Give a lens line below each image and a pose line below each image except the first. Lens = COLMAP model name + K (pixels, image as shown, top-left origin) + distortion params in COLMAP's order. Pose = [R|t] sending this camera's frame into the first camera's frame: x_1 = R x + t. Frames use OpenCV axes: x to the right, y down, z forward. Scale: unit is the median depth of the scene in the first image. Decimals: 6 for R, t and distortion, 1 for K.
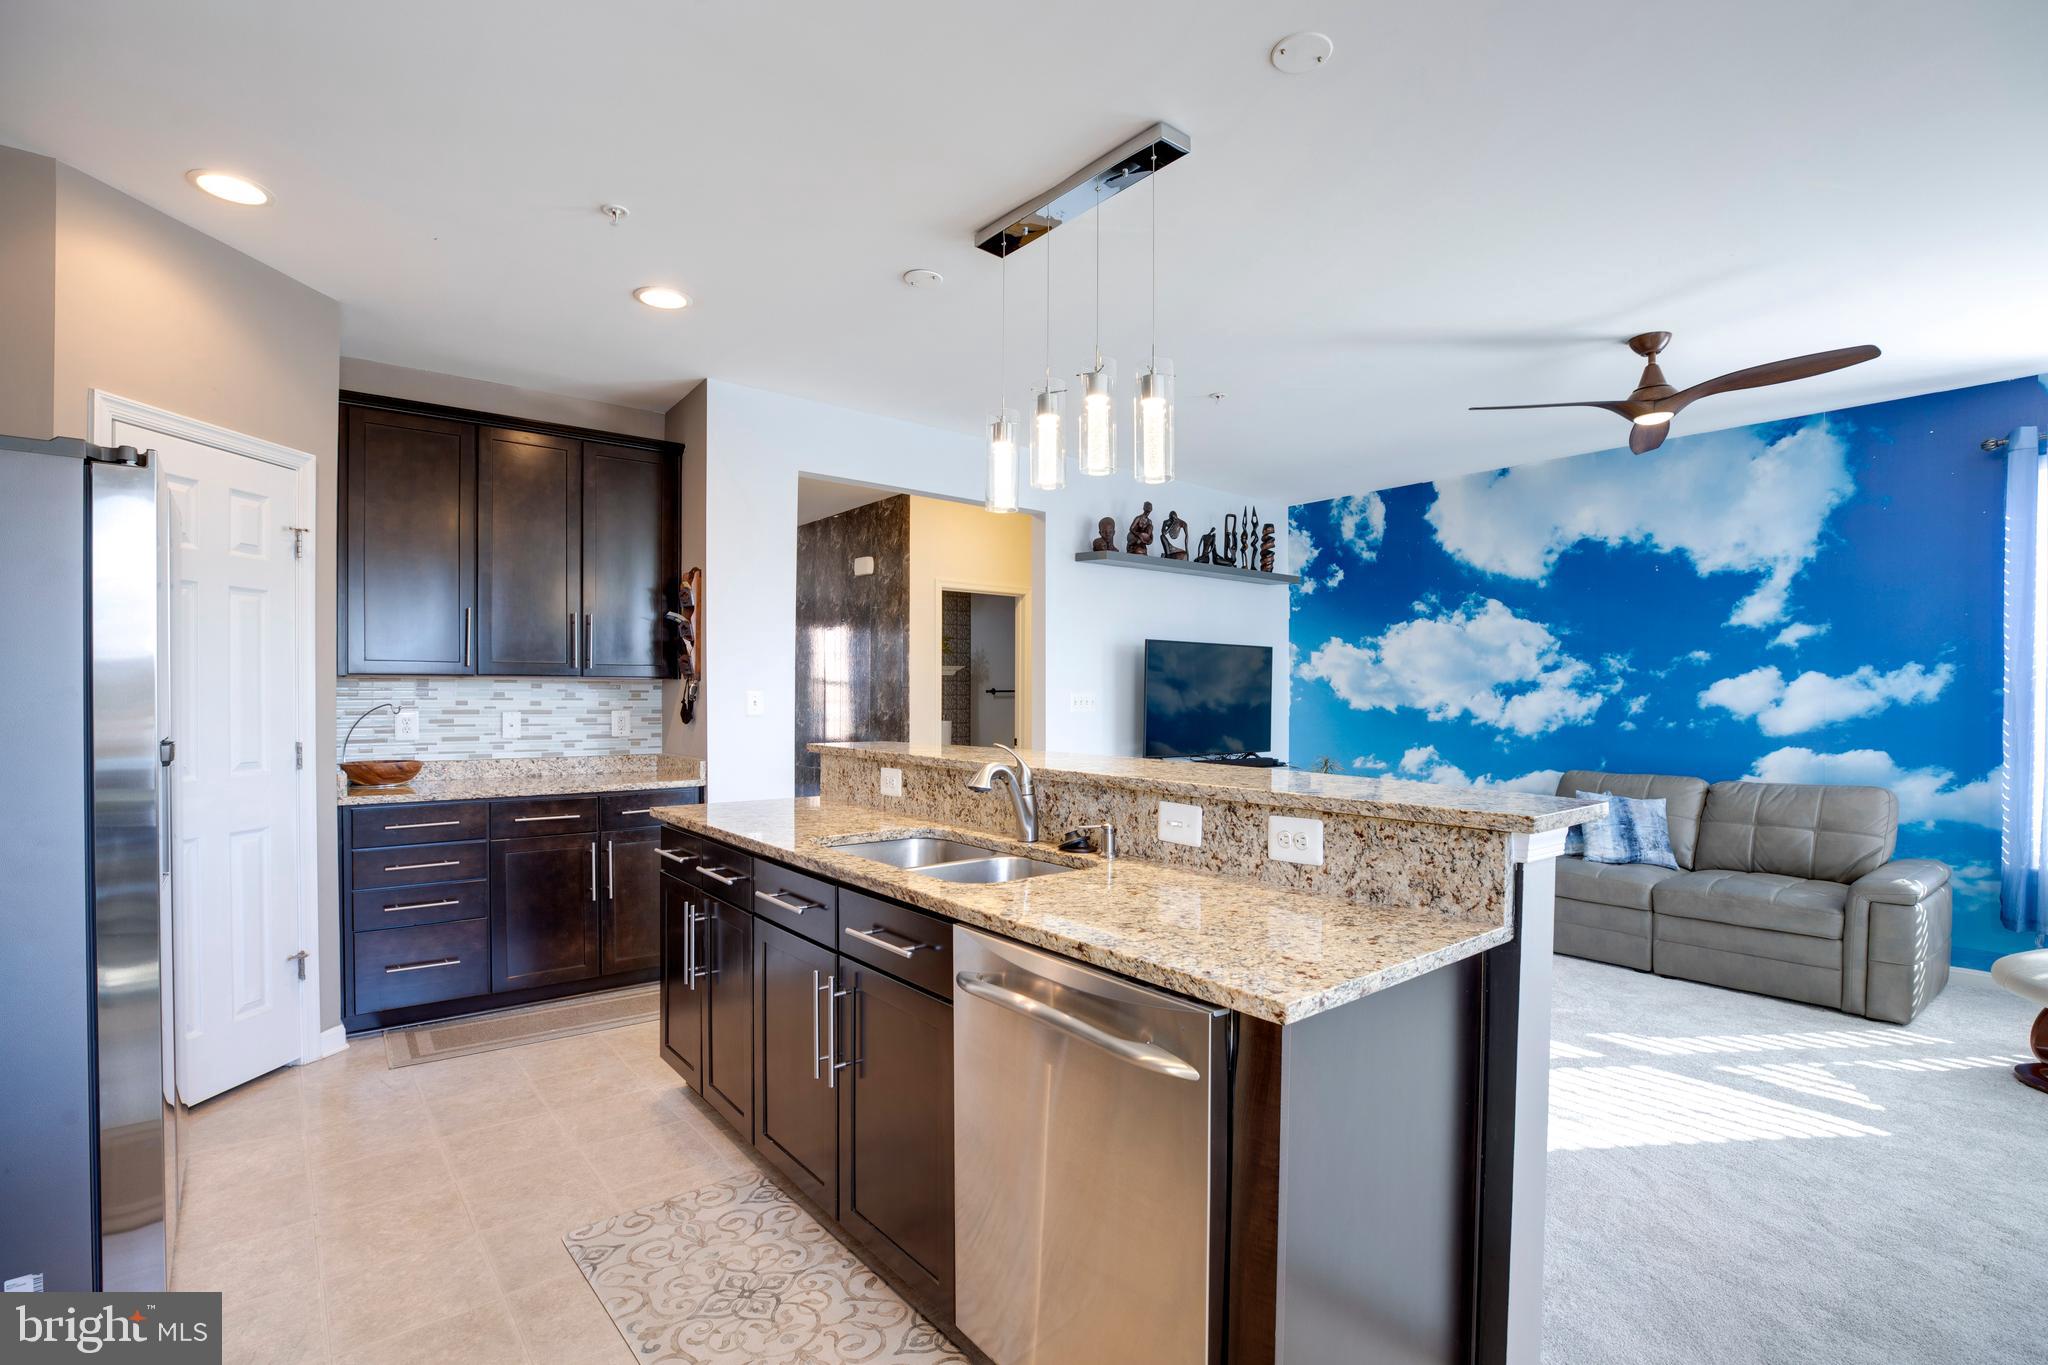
lens RADIAL K [[941.6, 0, 1026.5], [0, 941.6, 694.8], [0, 0, 1]] dist [-0.046122, 0.011985]
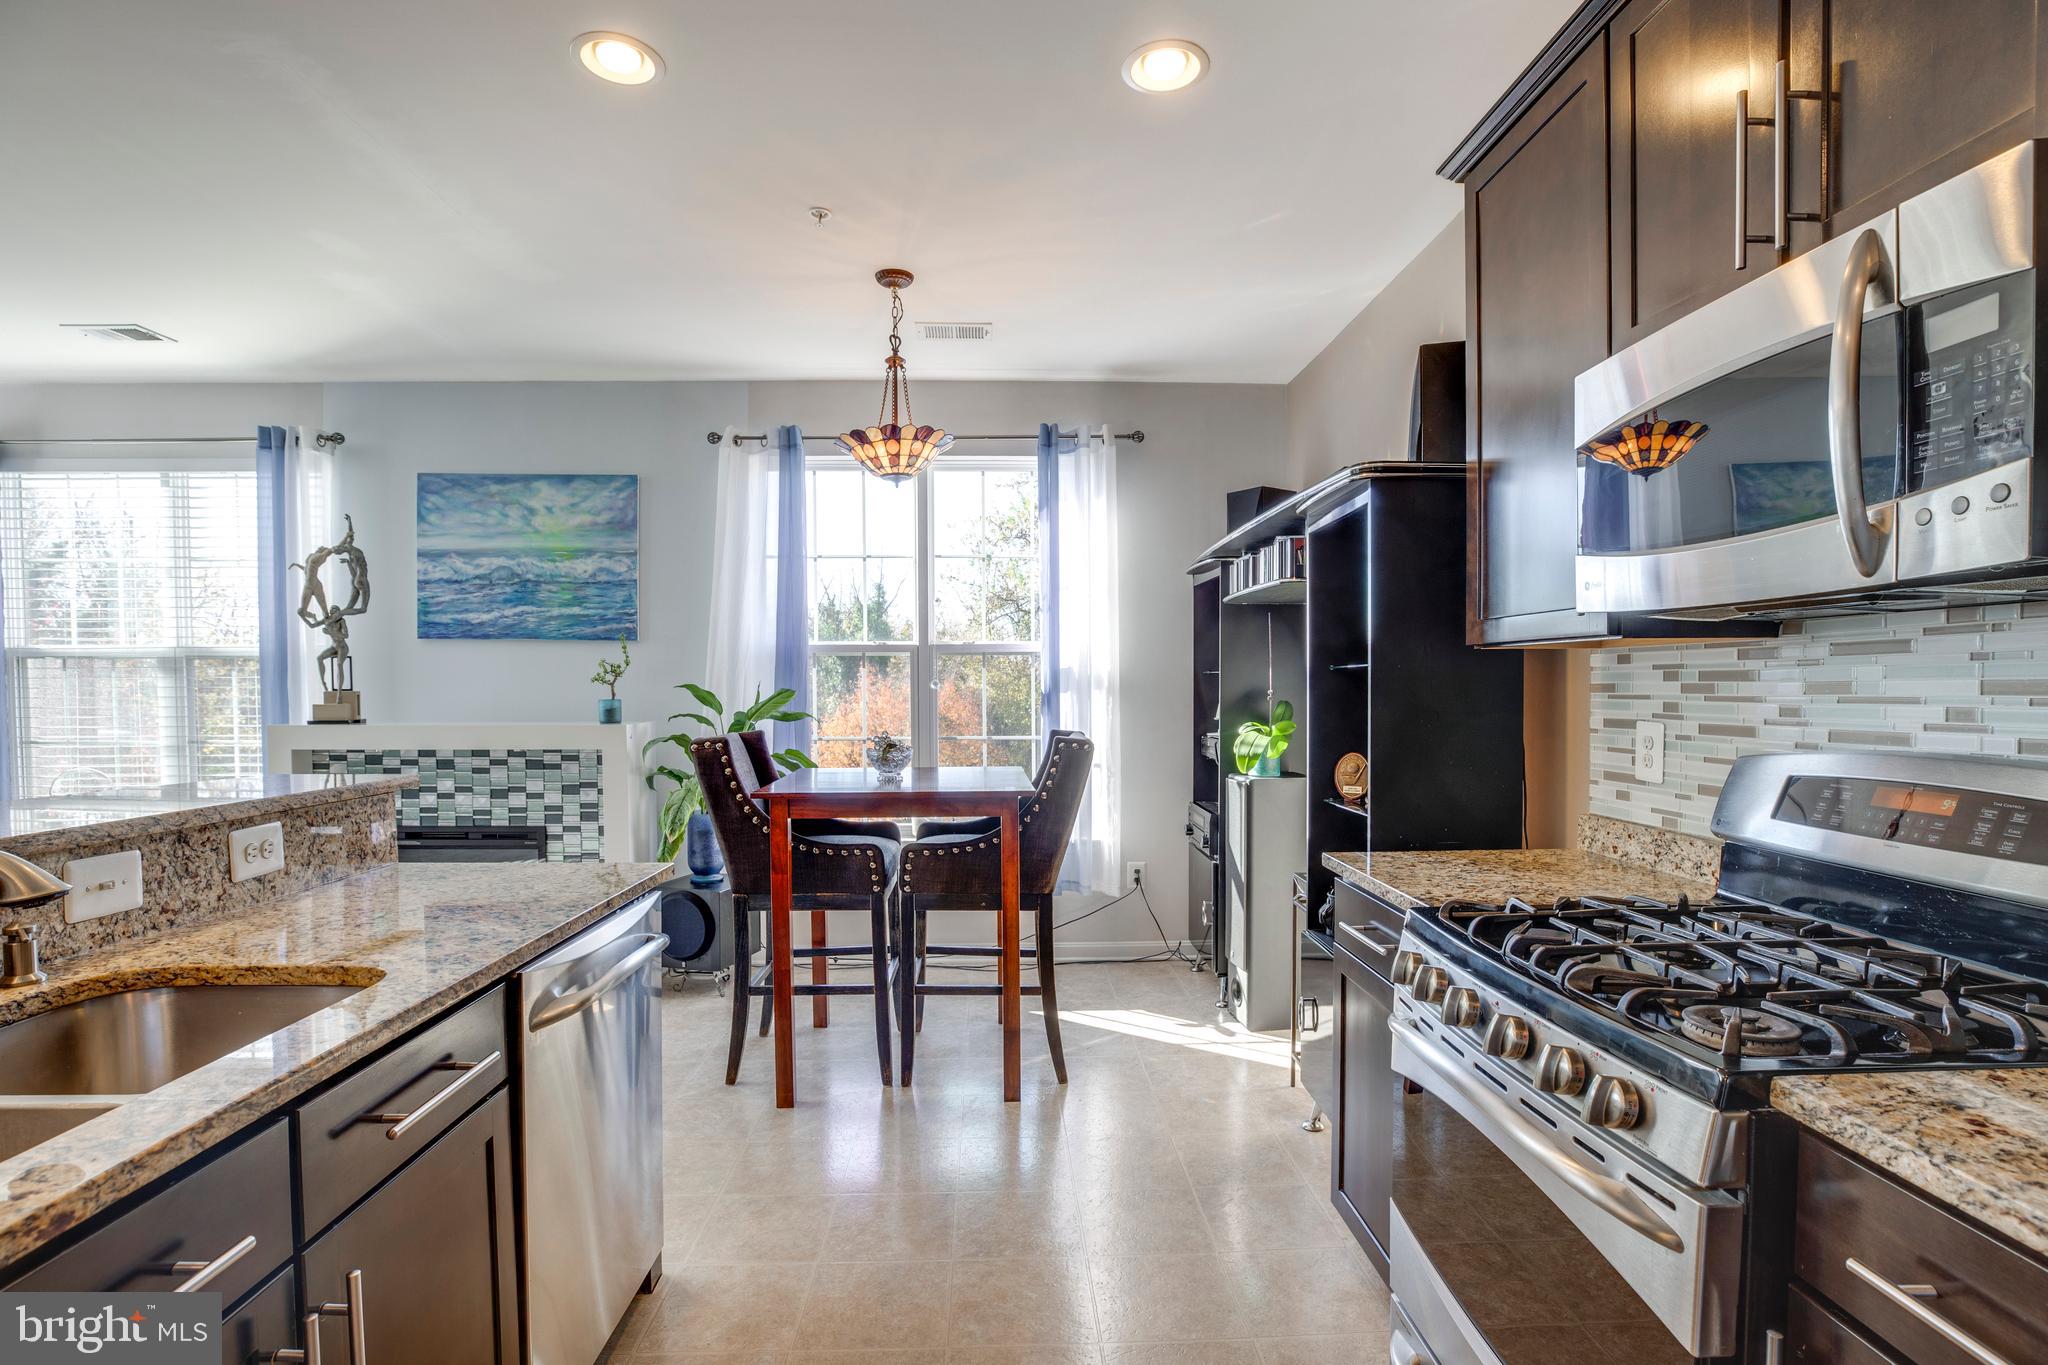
lens RADIAL K [[982.8, 0, 1027.9], [0, 982.8, 717.4], [0, 0, 1]] dist [-0.040768, 0.009689]
pose [[-0.797348, -0.023294, 0.603069, -0.335552], [-0.003446, 0.999414, 0.034048, -0.002956], [-0.603509, 0.025070, -0.796962, 0.502359]]
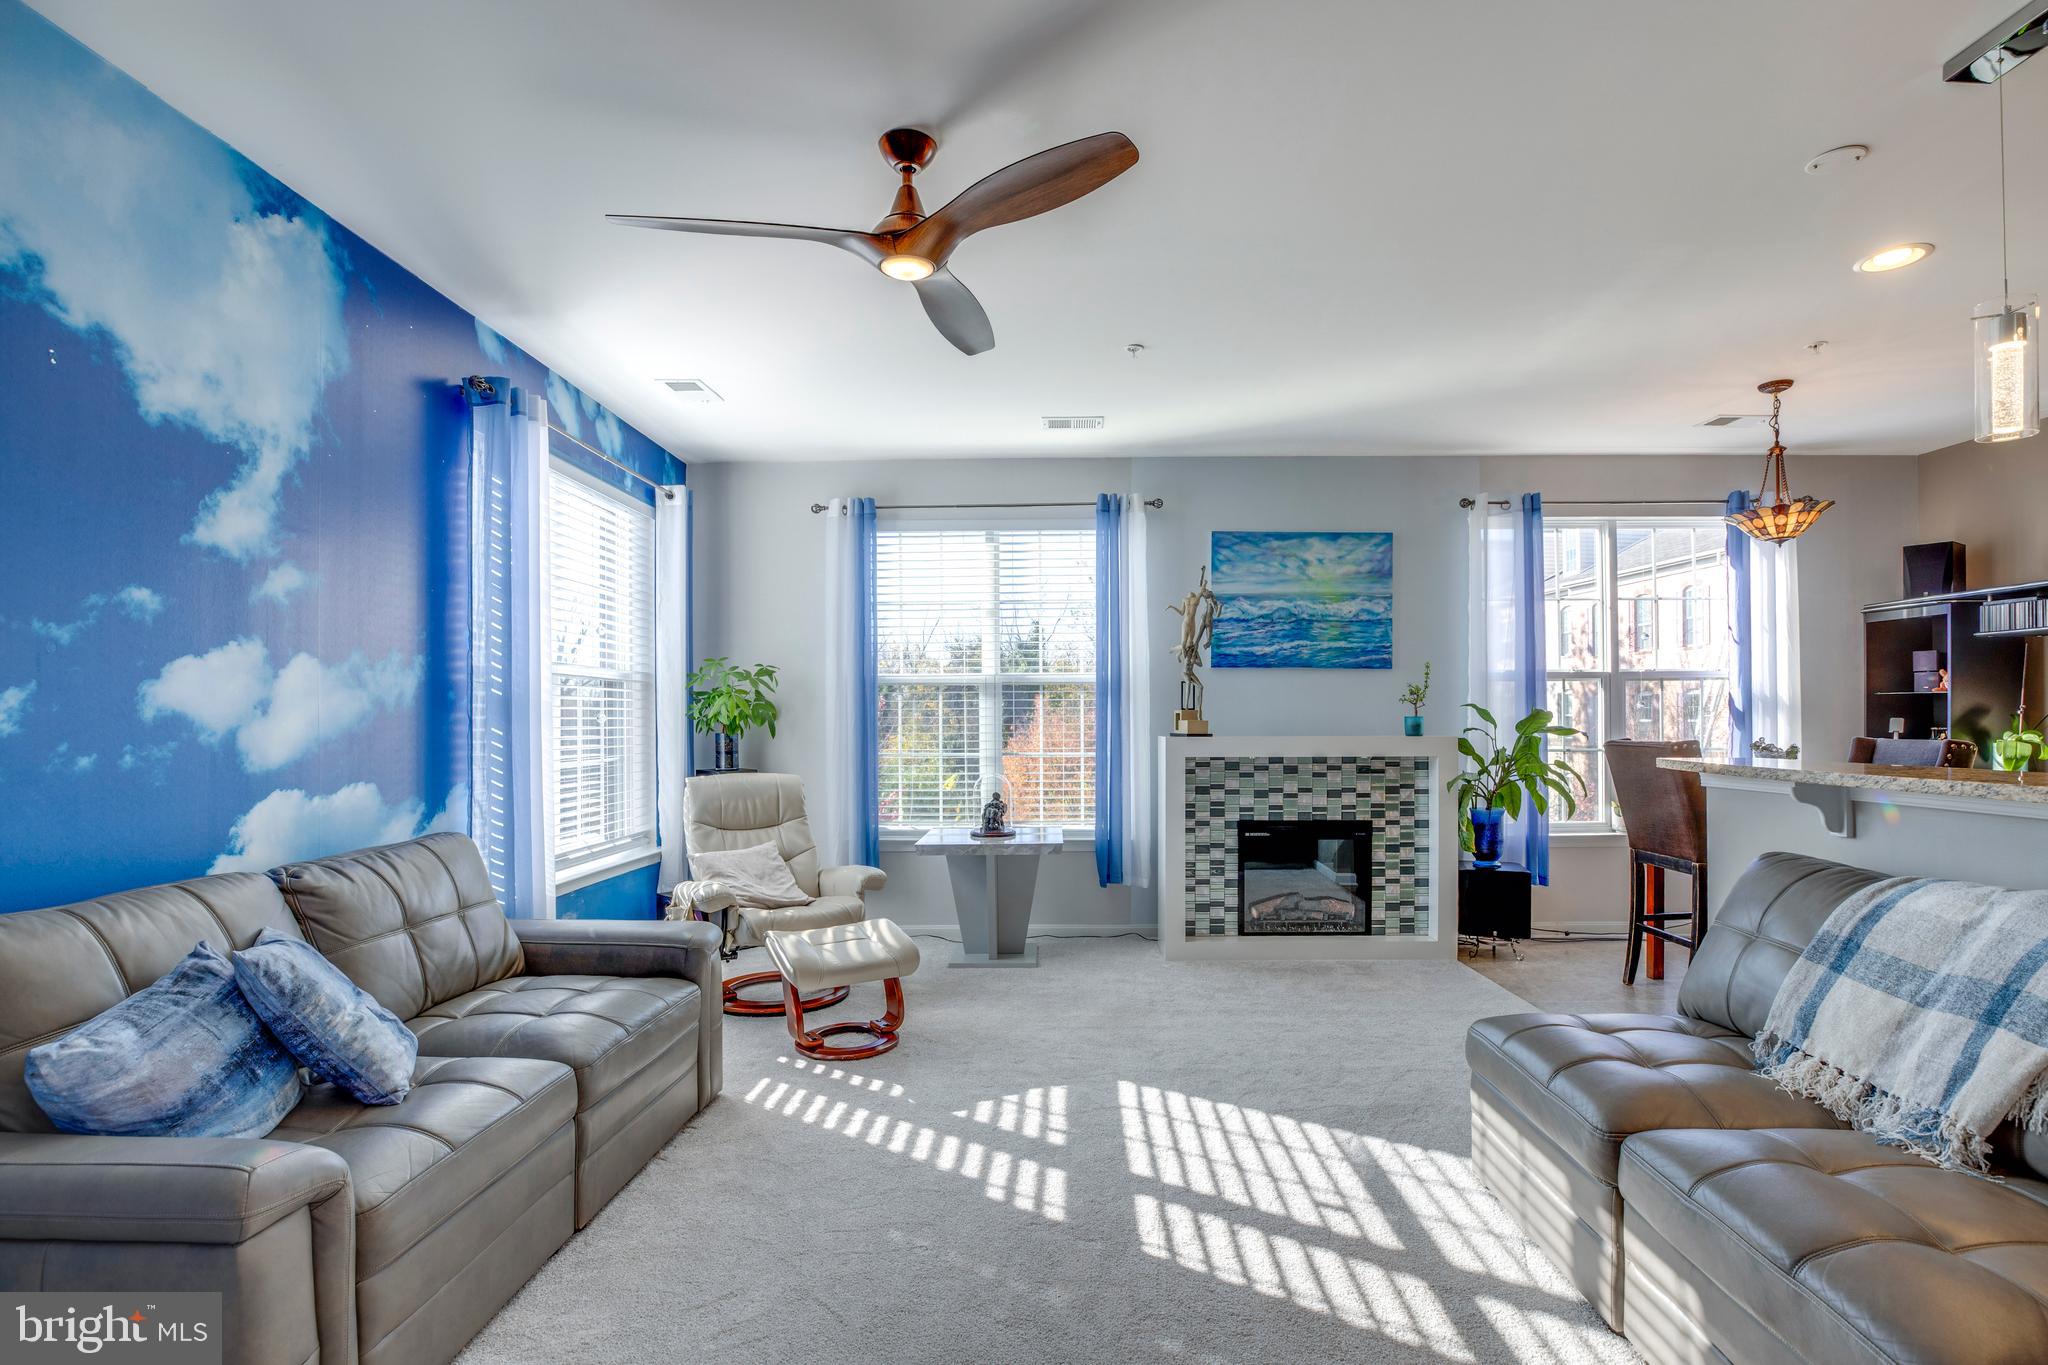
lens RADIAL K [[962.4, 0, 1026.5], [0, 962.4, 721.4], [0, 0, 1]] dist [-0.050164, 0.013654]
pose [[-0.759872, -0.002471, 0.650068, 0.135329], [-0.000548, 0.999995, 0.003161, 0.014318], [-0.650072, 0.002045, -0.759870, 1.102601]]
